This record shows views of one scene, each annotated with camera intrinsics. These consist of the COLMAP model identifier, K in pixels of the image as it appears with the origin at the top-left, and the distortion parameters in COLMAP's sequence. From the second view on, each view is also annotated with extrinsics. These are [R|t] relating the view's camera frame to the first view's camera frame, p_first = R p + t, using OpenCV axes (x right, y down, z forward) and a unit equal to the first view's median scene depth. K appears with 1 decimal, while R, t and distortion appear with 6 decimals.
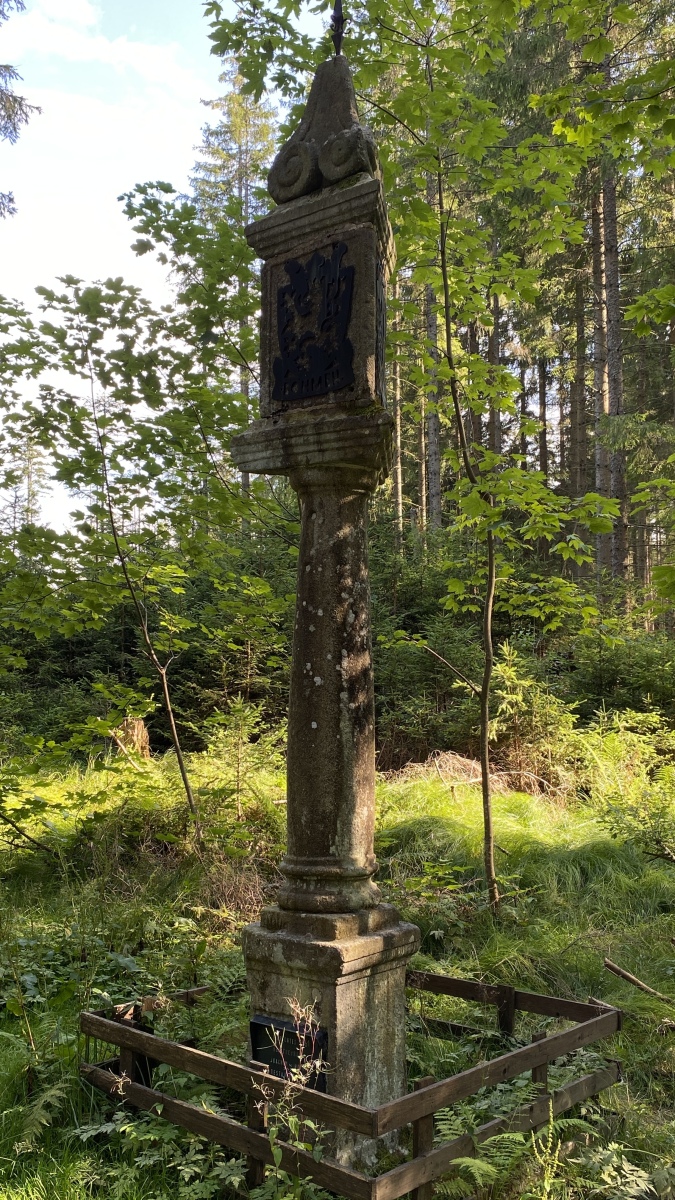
lens RADIAL K [[1061.5, 0, 336.0], [0, 1061.5, 601.6], [0, 0, 1]] dist [0.003419, -0.006838]
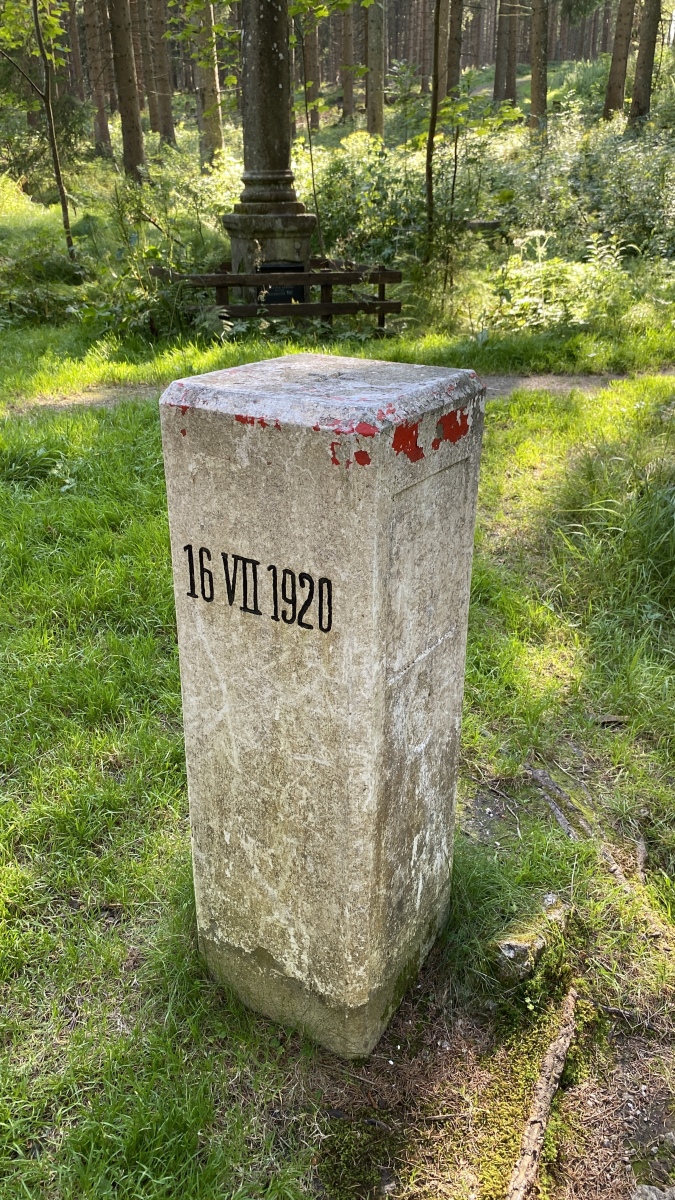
lens RADIAL K [[894.0, 0, 342.2], [0, 894.0, 599.3], [0, 0, 1]] dist [0.002924, 0.004992]
pose [[0.484864, -0.365487, 0.794560, -1.402952], [-0.083539, 0.884987, 0.458060, 0.175886], [-0.870591, -0.288474, 0.398565, 0.087427]]
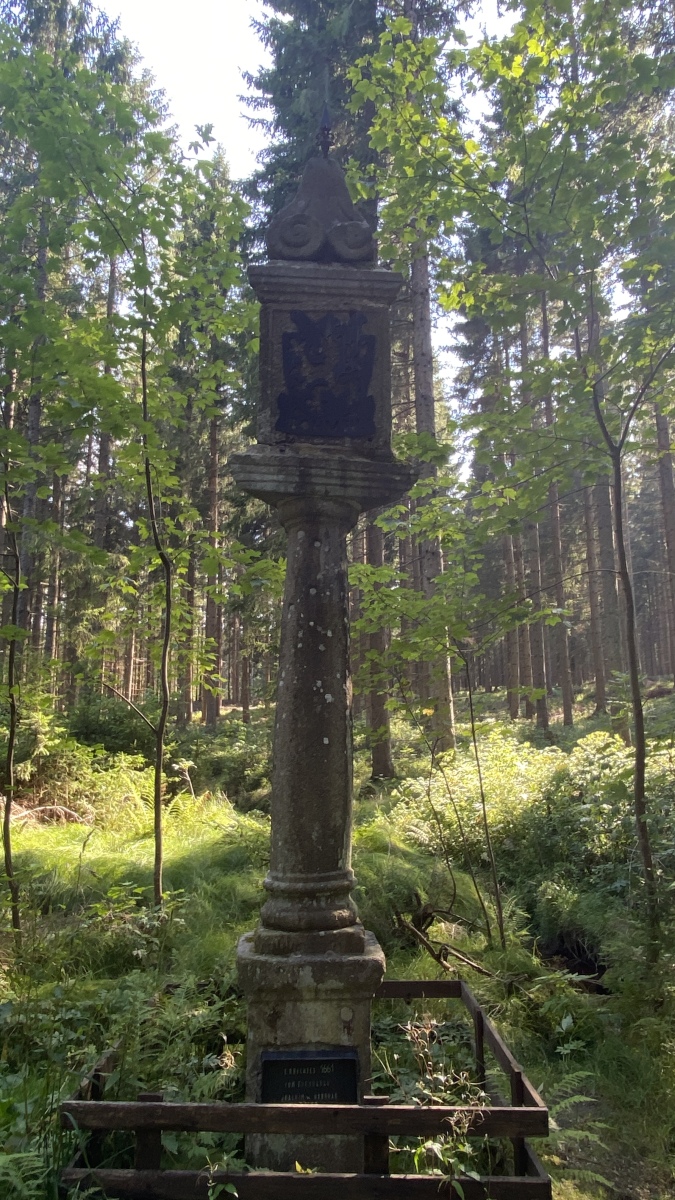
lens RADIAL K [[781.8, 0, 335.6], [0, 781.8, 594.9], [0, 0, 1]] dist [0.003067, -0.003379]
pose [[0.745720, 0.135393, 0.652358, -0.518682], [-0.062723, 0.989052, -0.133573, 0.075008], [-0.663300, 0.058690, 0.746048, 0.405761]]
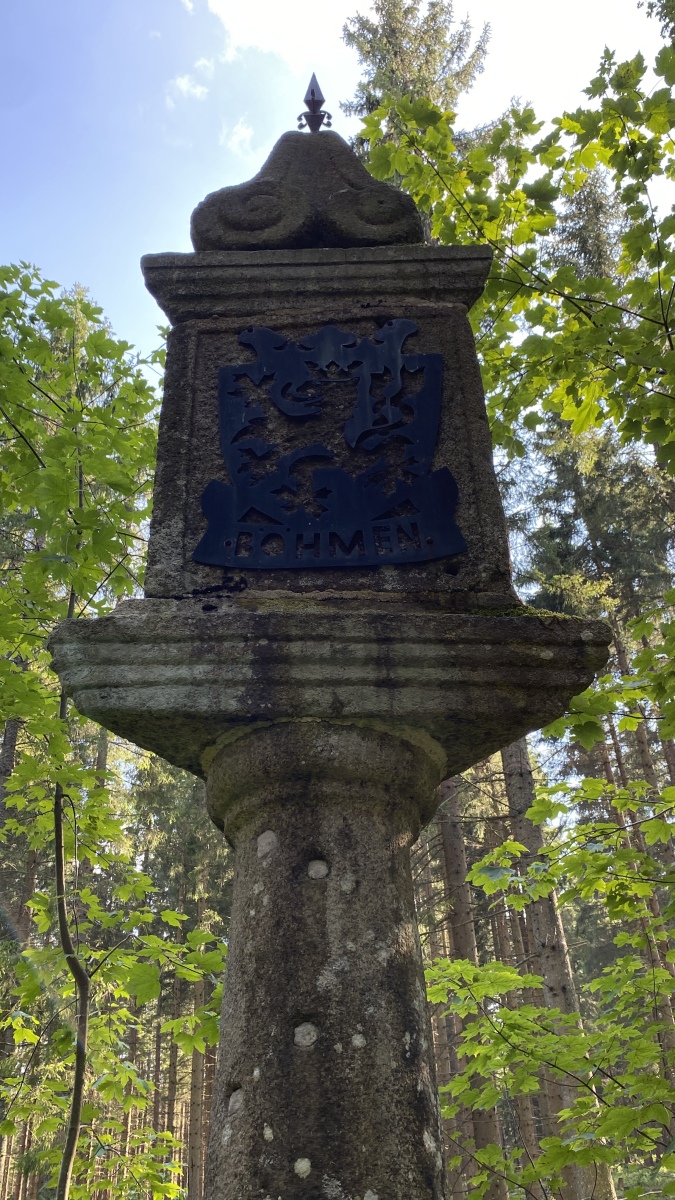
lens RADIAL K [[966.8, 0, 328.2], [0, 966.8, 611.2], [0, 0, 1]] dist [0.030036, -0.026348]
pose [[0.800992, 0.322842, 0.504168, -0.201892], [-0.028810, 0.861949, -0.506175, 0.004843], [-0.597982, 0.390917, 0.699715, 0.755758]]
